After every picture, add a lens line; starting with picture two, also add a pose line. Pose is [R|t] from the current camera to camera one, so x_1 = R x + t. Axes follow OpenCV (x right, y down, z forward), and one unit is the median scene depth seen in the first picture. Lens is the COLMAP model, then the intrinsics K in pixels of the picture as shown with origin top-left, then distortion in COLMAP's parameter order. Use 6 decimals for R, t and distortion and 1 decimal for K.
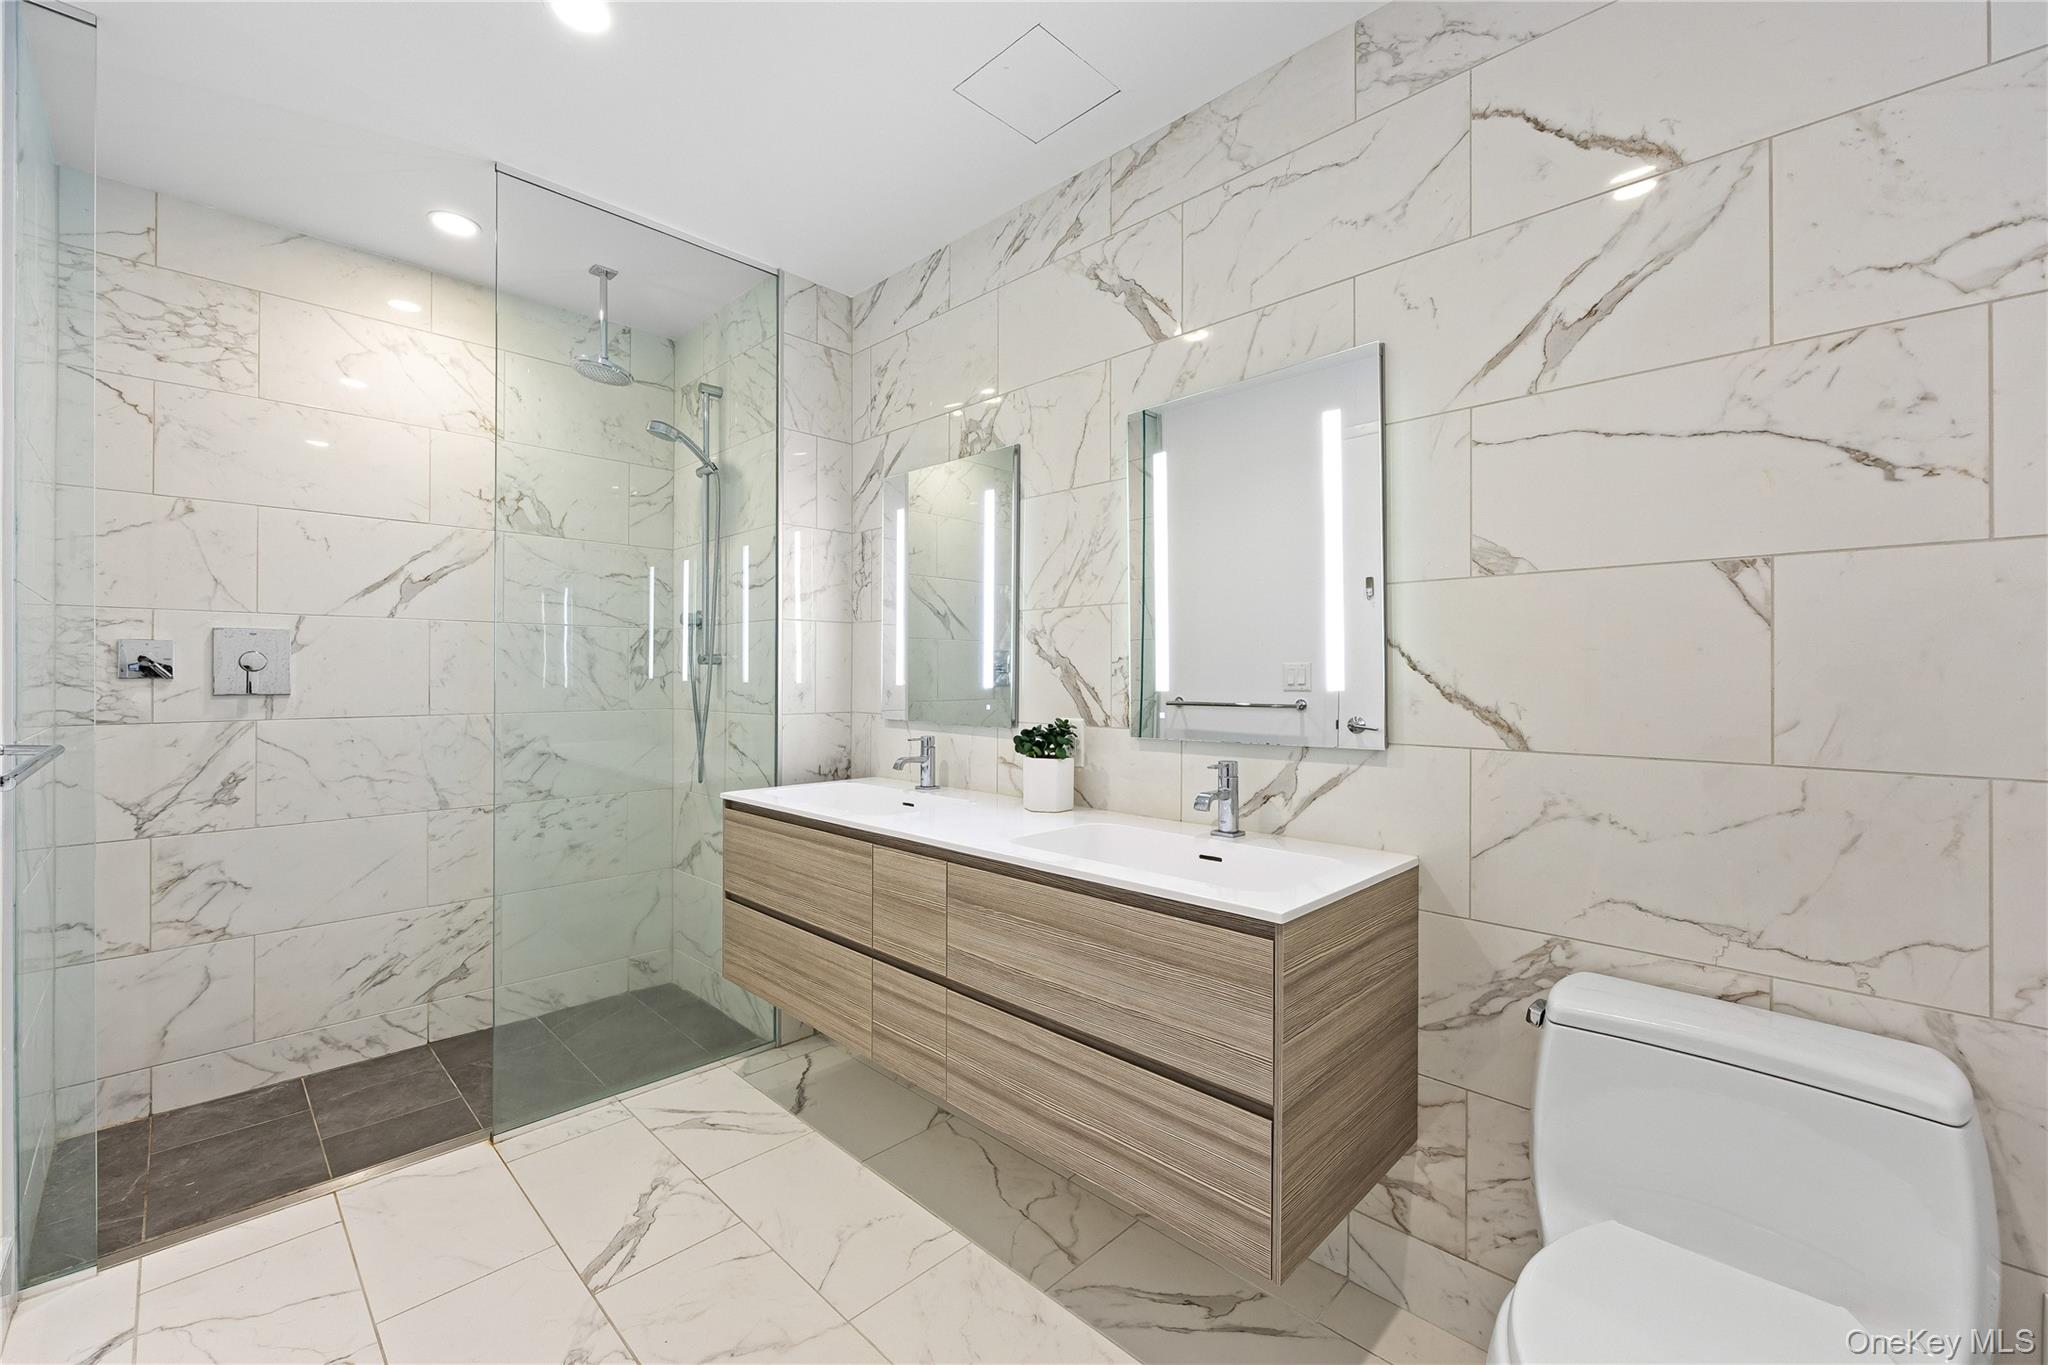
lens RADIAL K [[827.6, 0, 1034.0], [0, 827.6, 675.8], [0, 0, 1]] dist [-0.002373, -0.000363]
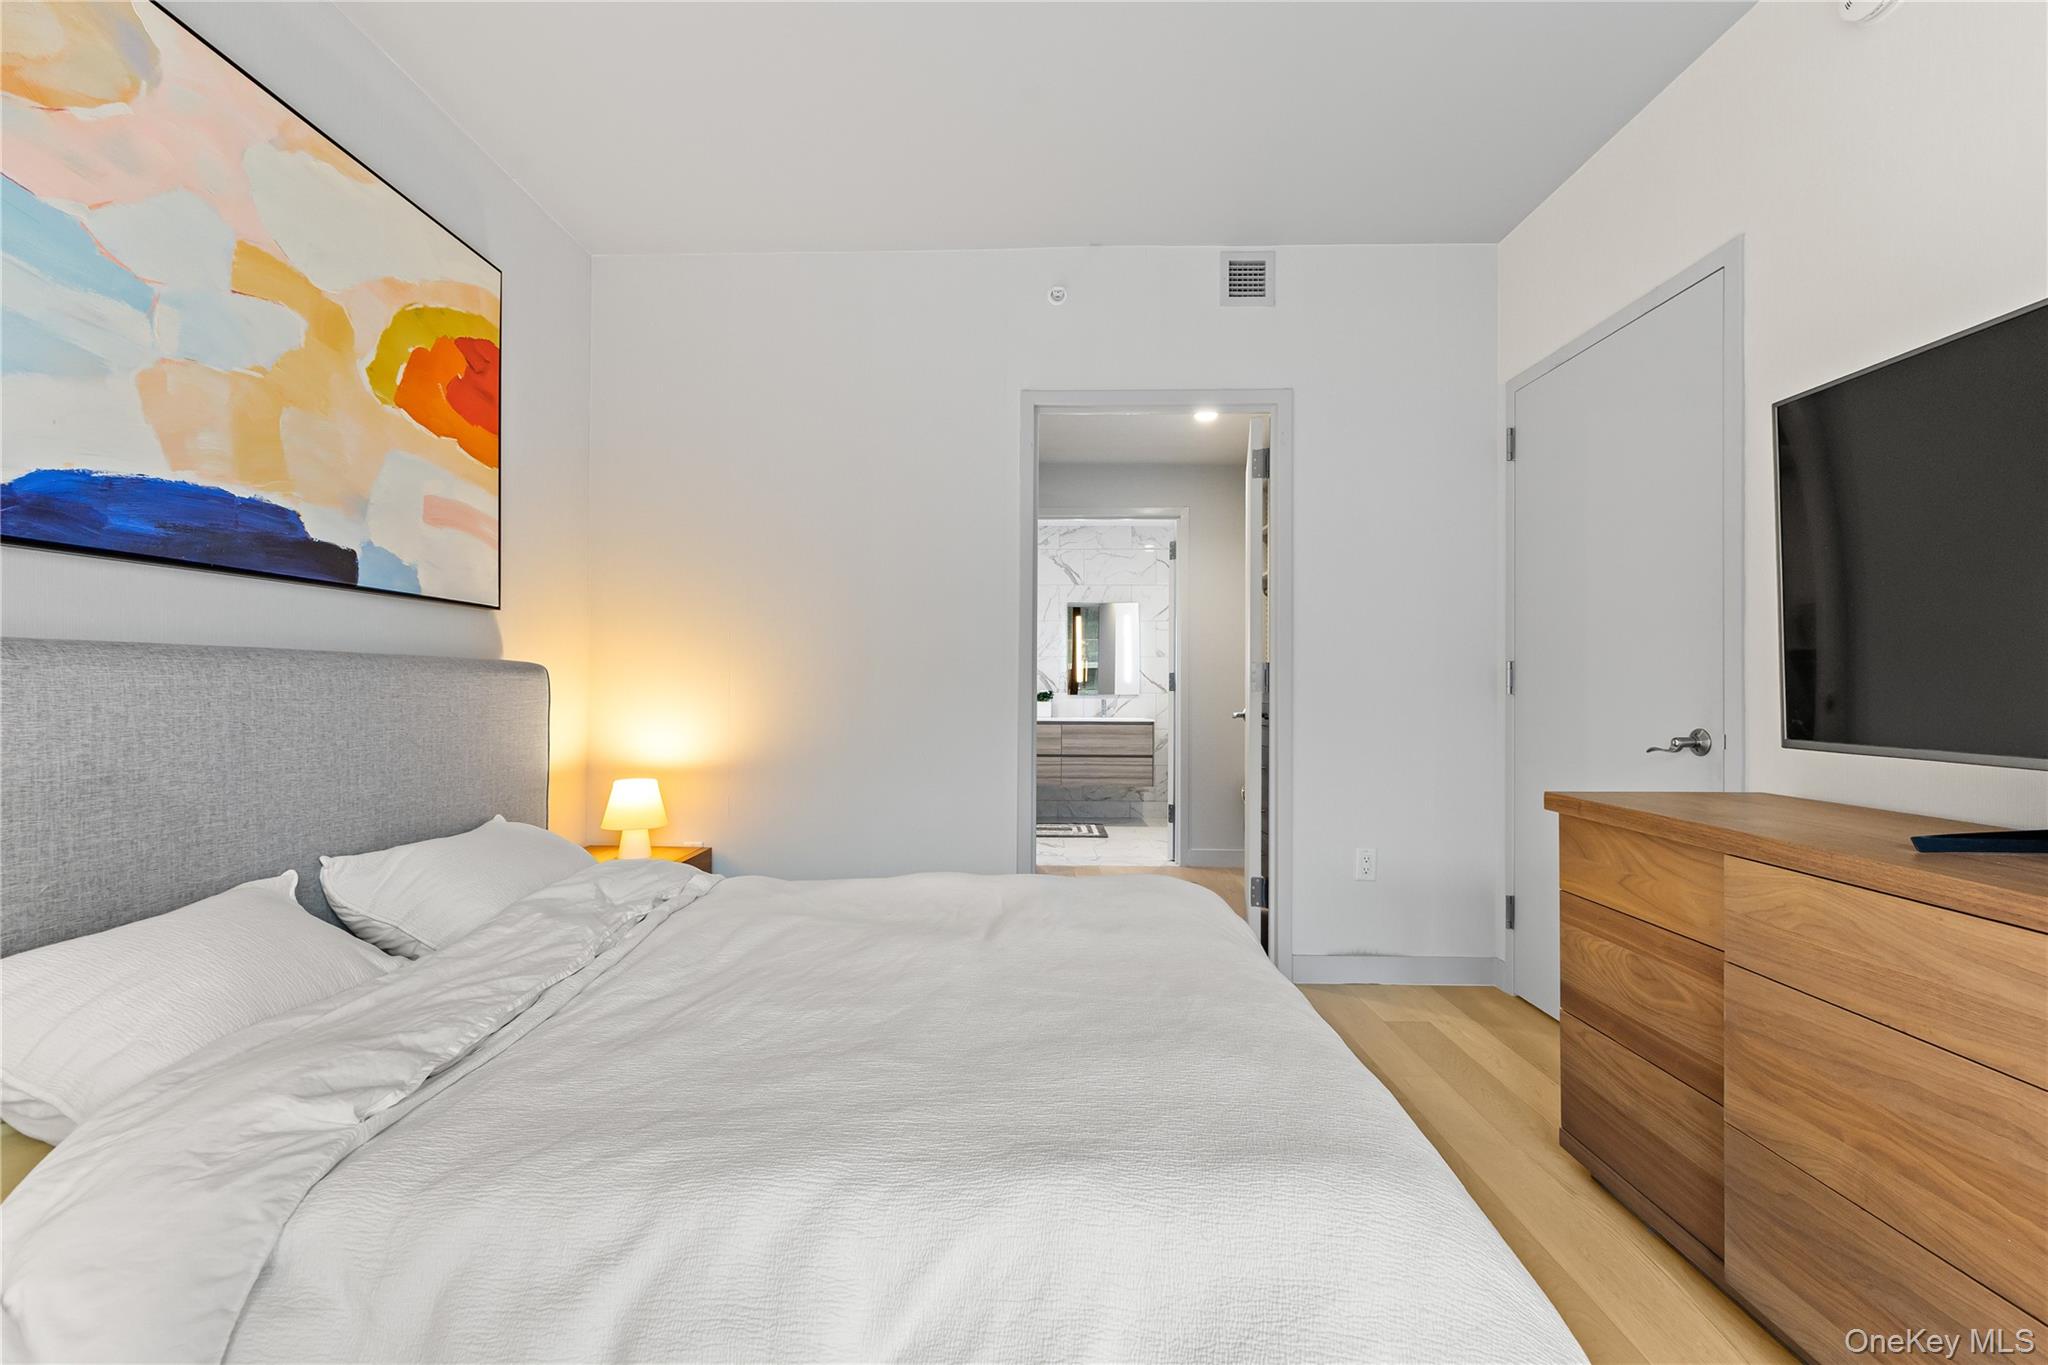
lens RADIAL K [[827.6, 0, 994.8], [0, 827.6, 680.6], [0, 0, 1]] dist [-0.002373, -0.000363]
pose [[0.750976, 0.001893, 0.660327, -2.462947], [-0.003772, 0.999992, 0.001423, 0.009381], [-0.660319, -0.003559, 0.750977, -1.455660]]
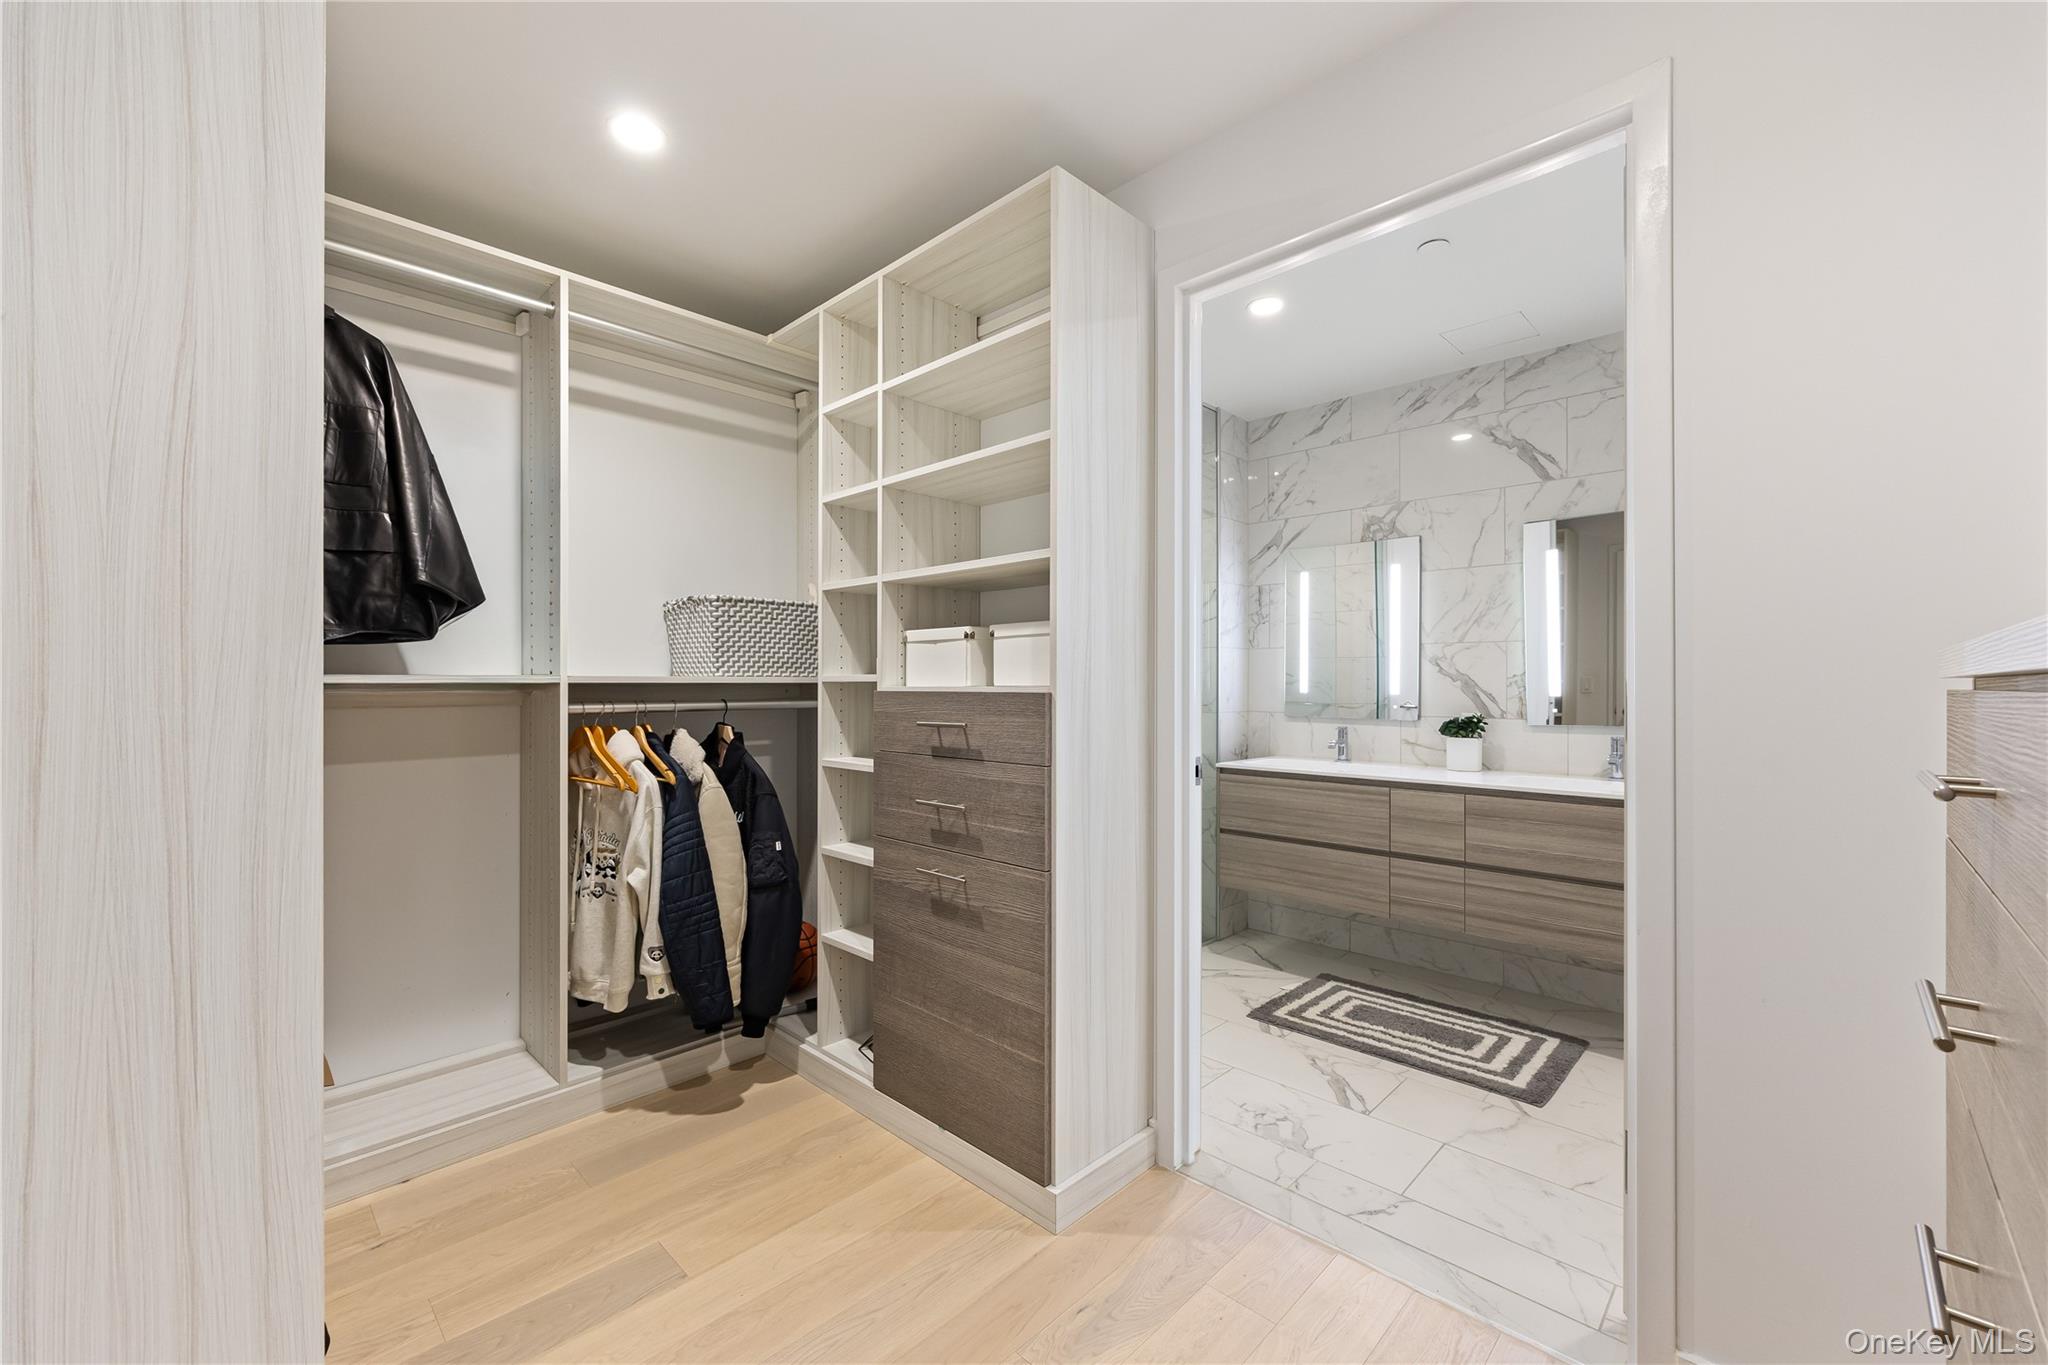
lens RADIAL K [[827.6, 0, 1029.4], [0, 827.6, 679.7], [0, 0, 1]] dist [-0.002373, -0.000363]
pose [[0.999999, -0.000546, 0.000920, -0.855565], [0.000550, 0.999990, -0.004406, -0.006388], [-0.000917, 0.004406, 0.999990, -0.611442]]
